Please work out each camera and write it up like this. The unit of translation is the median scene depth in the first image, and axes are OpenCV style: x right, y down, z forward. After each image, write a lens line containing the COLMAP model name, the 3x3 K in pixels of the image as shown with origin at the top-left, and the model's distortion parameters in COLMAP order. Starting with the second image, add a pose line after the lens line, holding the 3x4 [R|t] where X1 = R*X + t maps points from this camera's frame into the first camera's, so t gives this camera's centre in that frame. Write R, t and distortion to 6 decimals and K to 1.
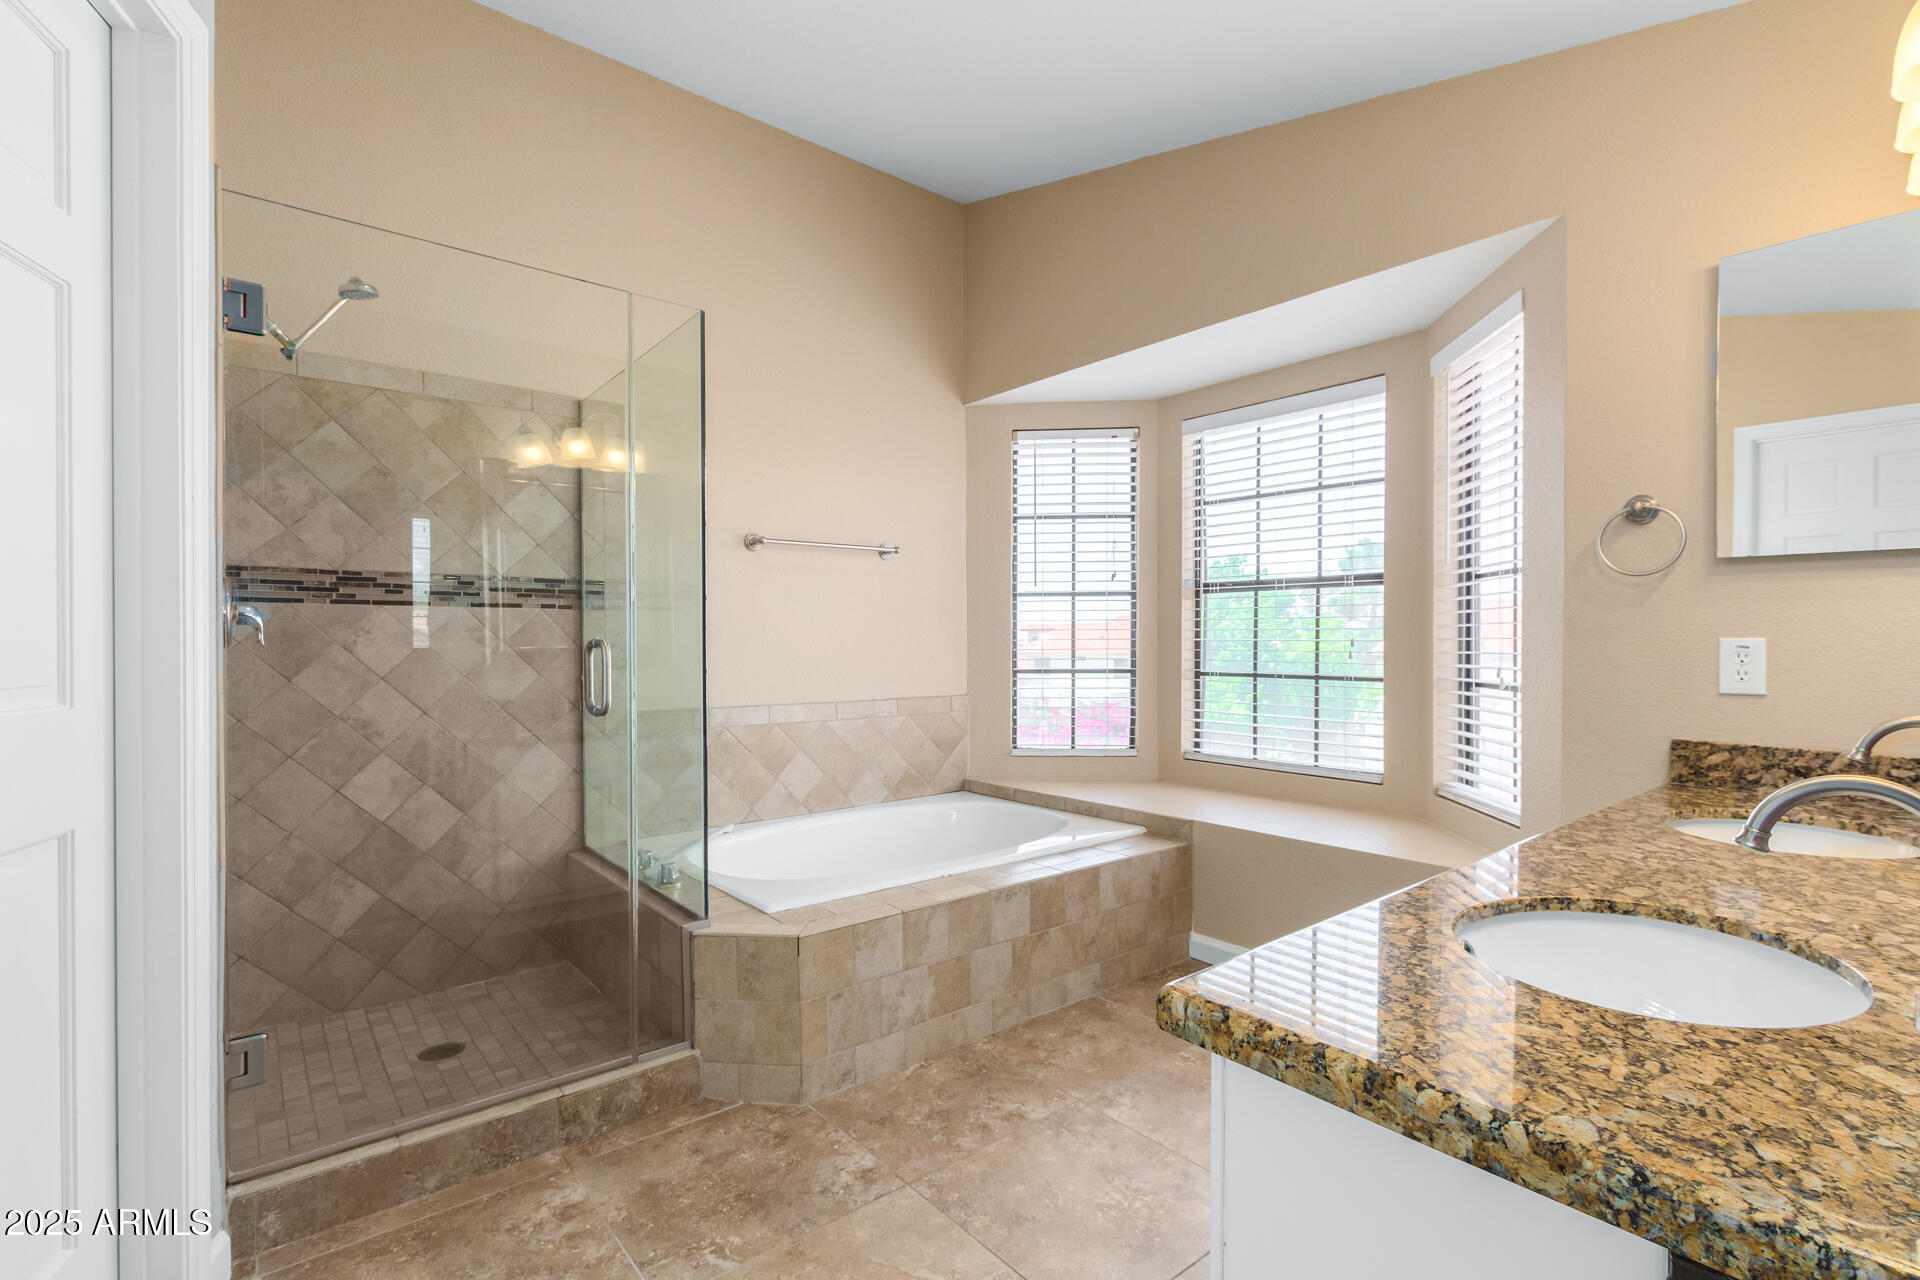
lens RADIAL K [[885.0, 0, 961.8], [0, 885.0, 651.2], [0, 0, 1]] dist [0.021206, 0.000254]
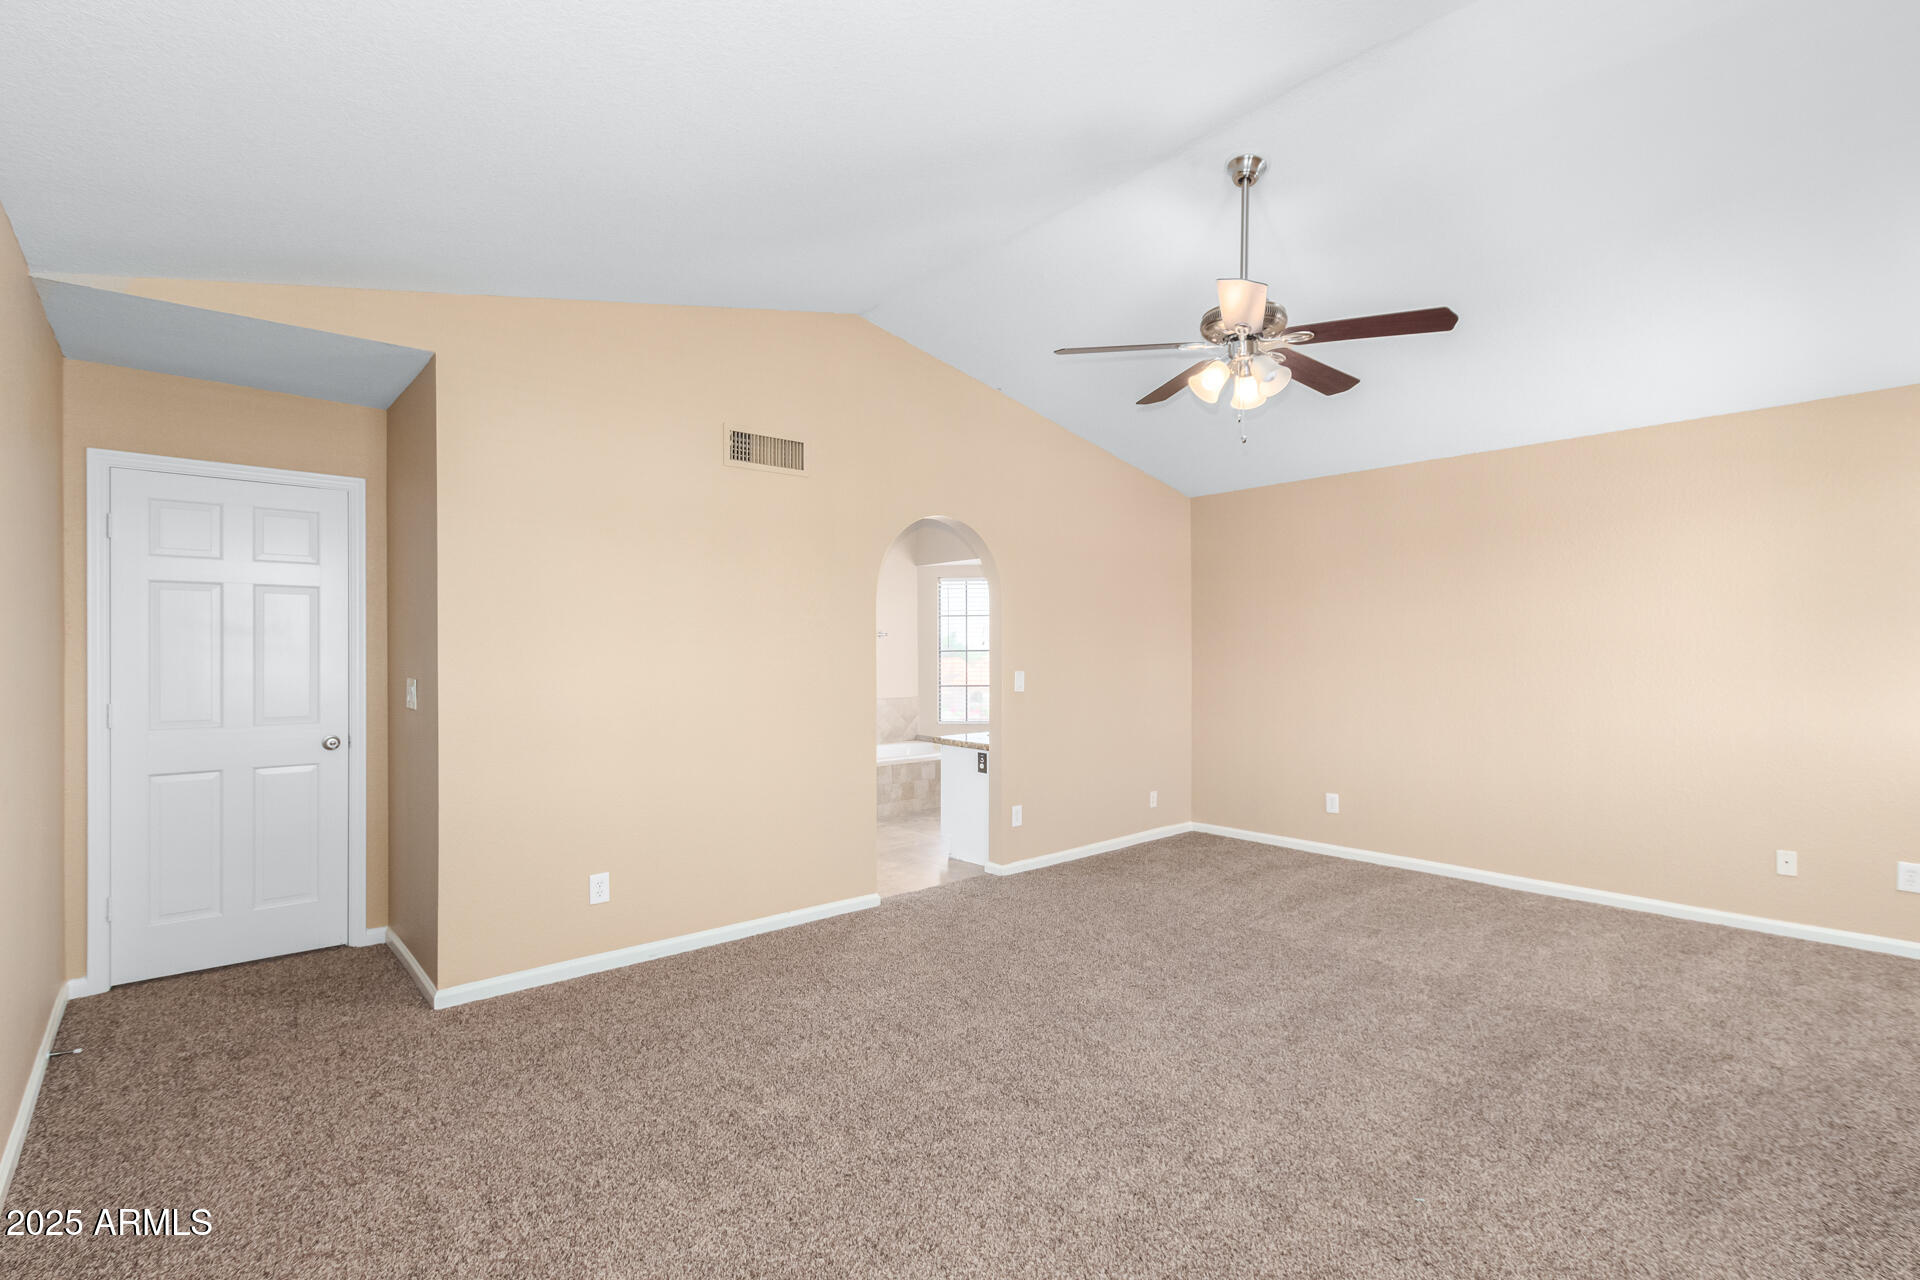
lens RADIAL K [[880.4, 0, 963.2], [0, 880.4, 647.8], [0, 0, 1]] dist [0.003357, 0.001012]
pose [[0.999552, -0.002157, 0.029851, 0.065341], [0.002548, 0.999912, -0.013046, -0.053671], [-0.029821, 0.013116, 0.999469, -1.476175]]
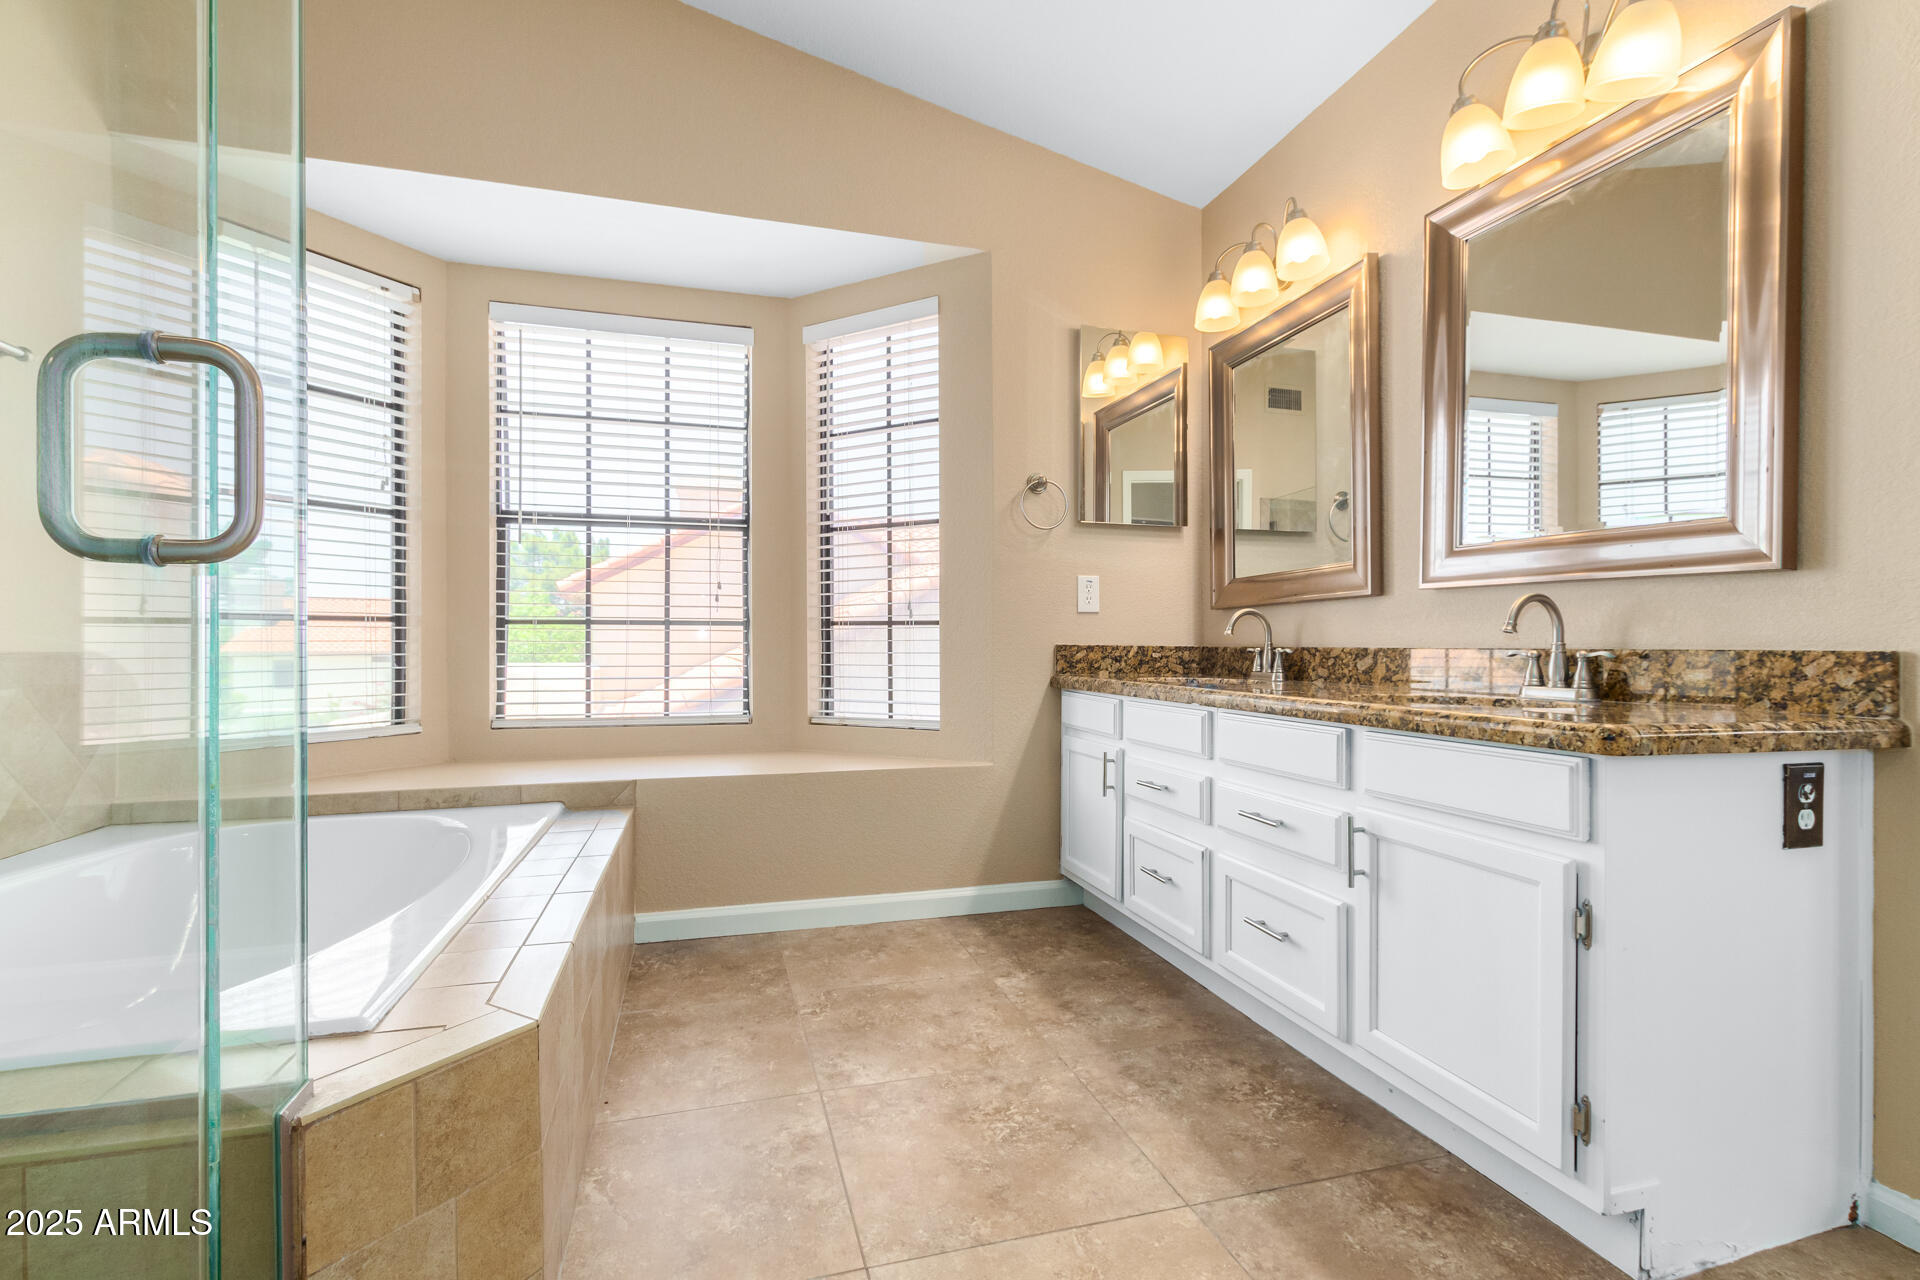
lens RADIAL K [[880.4, 0, 963.2], [0, 880.4, 647.8], [0, 0, 1]] dist [0.003357, 0.001012]
pose [[0.393610, 0.000156, 0.919277, -0.362772], [0.008940, 0.999952, -0.003997, 0.067684], [-0.919234, 0.009792, 0.393590, 0.363756]]
